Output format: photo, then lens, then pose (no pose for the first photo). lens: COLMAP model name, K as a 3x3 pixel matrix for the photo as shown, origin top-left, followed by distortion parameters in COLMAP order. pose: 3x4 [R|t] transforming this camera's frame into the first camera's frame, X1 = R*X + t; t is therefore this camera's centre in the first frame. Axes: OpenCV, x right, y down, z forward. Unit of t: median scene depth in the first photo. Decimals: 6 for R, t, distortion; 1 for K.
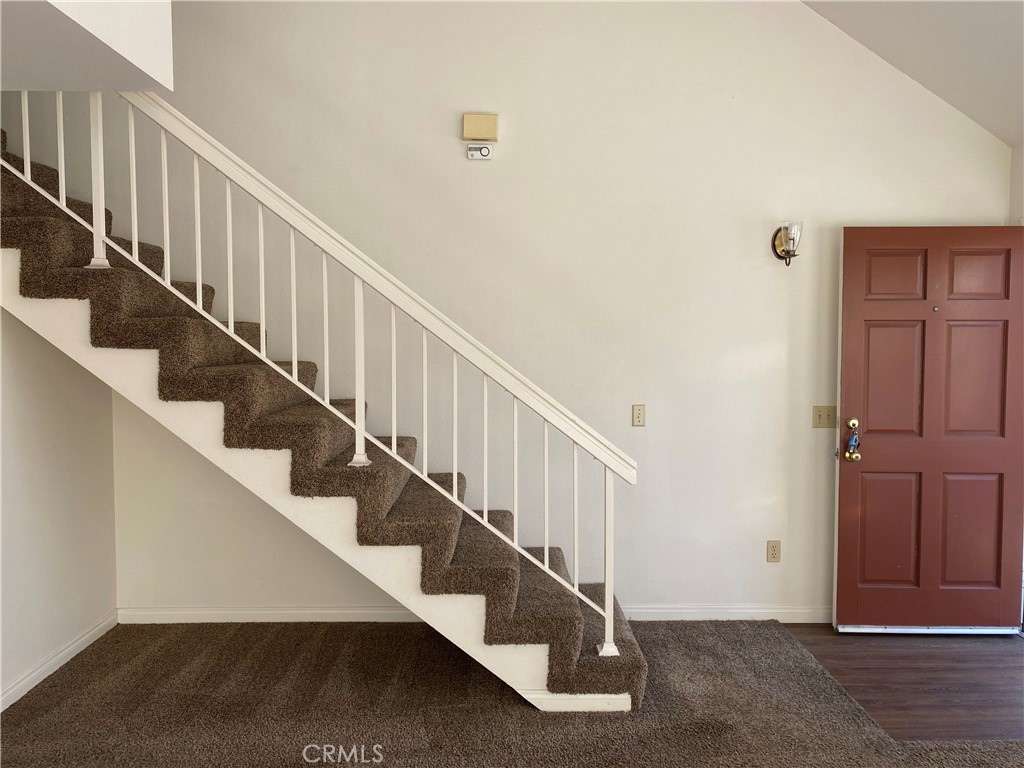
lens RADIAL K [[752.2, 0, 512.0], [0, 752.2, 384.0], [0, 0, 1]] dist [0.015839, -0.013205]
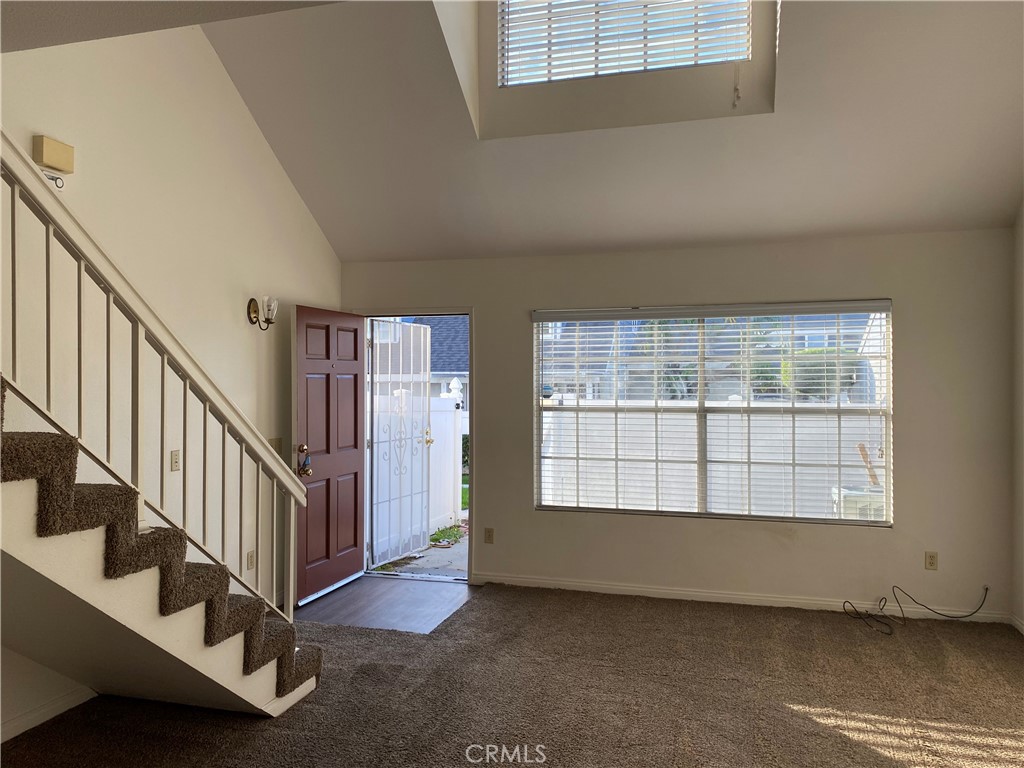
lens RADIAL K [[752.2, 0, 512.0], [0, 752.2, 384.0], [0, 0, 1]] dist [0.015839, -0.013205]
pose [[0.287734, -0.003715, 0.957703, -0.935654], [0.053237, 0.998508, -0.012122, -0.034842], [-0.956230, 0.054473, 0.287502, 0.303991]]
